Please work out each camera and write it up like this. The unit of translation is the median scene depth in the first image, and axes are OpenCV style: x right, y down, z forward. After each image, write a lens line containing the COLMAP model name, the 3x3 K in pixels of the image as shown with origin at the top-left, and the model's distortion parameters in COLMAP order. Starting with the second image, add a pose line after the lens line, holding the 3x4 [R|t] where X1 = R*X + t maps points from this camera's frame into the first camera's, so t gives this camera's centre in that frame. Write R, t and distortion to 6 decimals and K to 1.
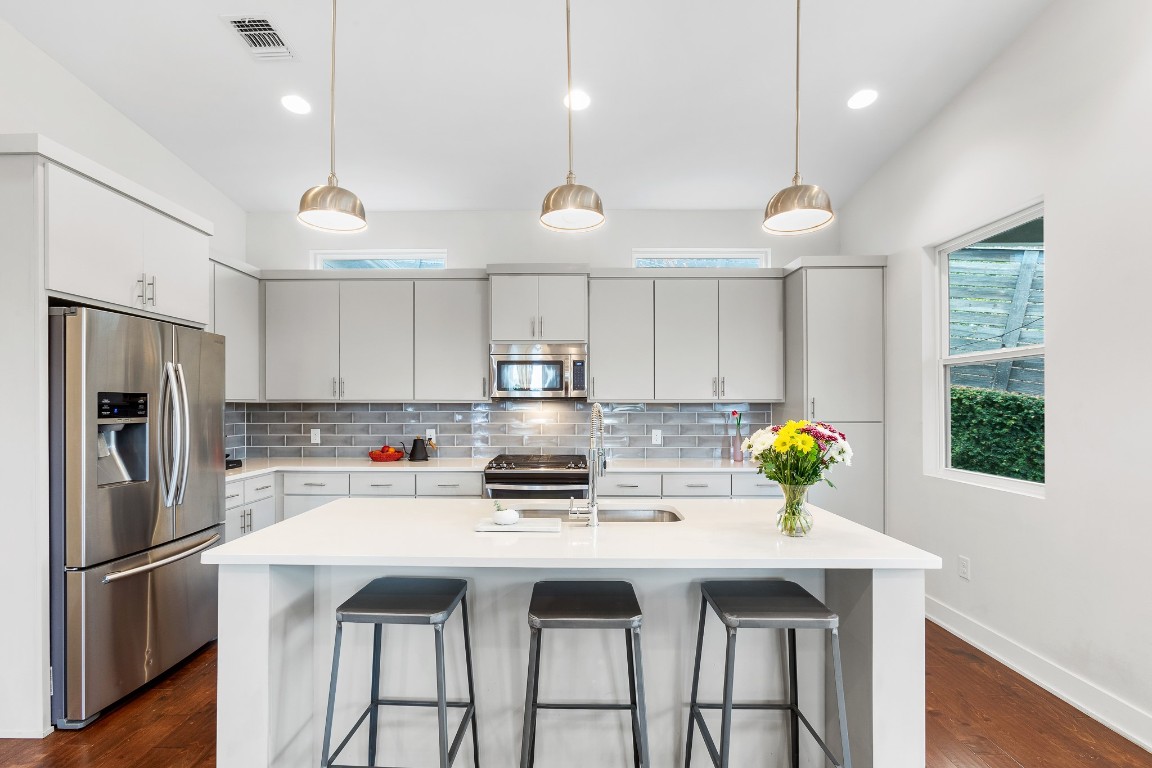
lens RADIAL K [[532.6, 0, 557.8], [0, 532.6, 397.4], [0, 0, 1]] dist [-0.014622, -0.000162]
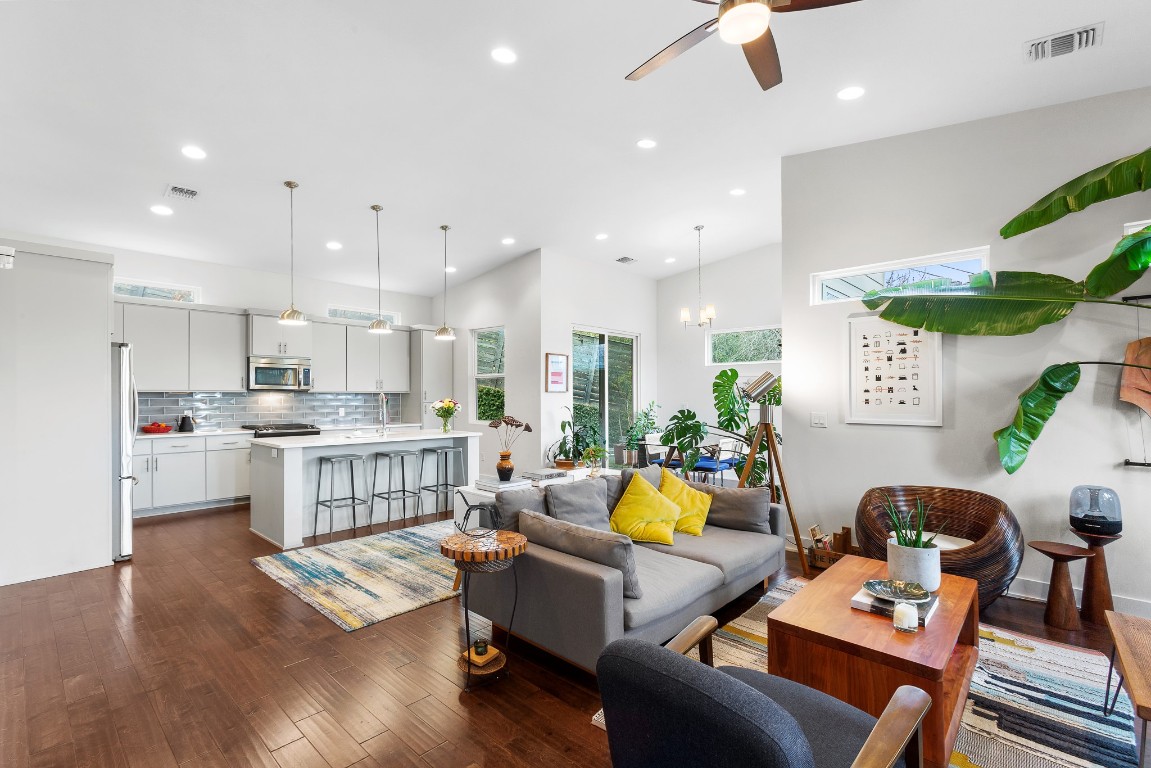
lens RADIAL K [[532.1, 0, 572.8], [0, 532.1, 388.4], [0, 0, 1]] dist [-0.014622, -0.000162]
pose [[0.662164, 0.010066, 0.749292, -0.691712], [-0.014267, 0.999898, -0.000824, -0.015167], [-0.749223, -0.010144, 0.662240, -0.825747]]
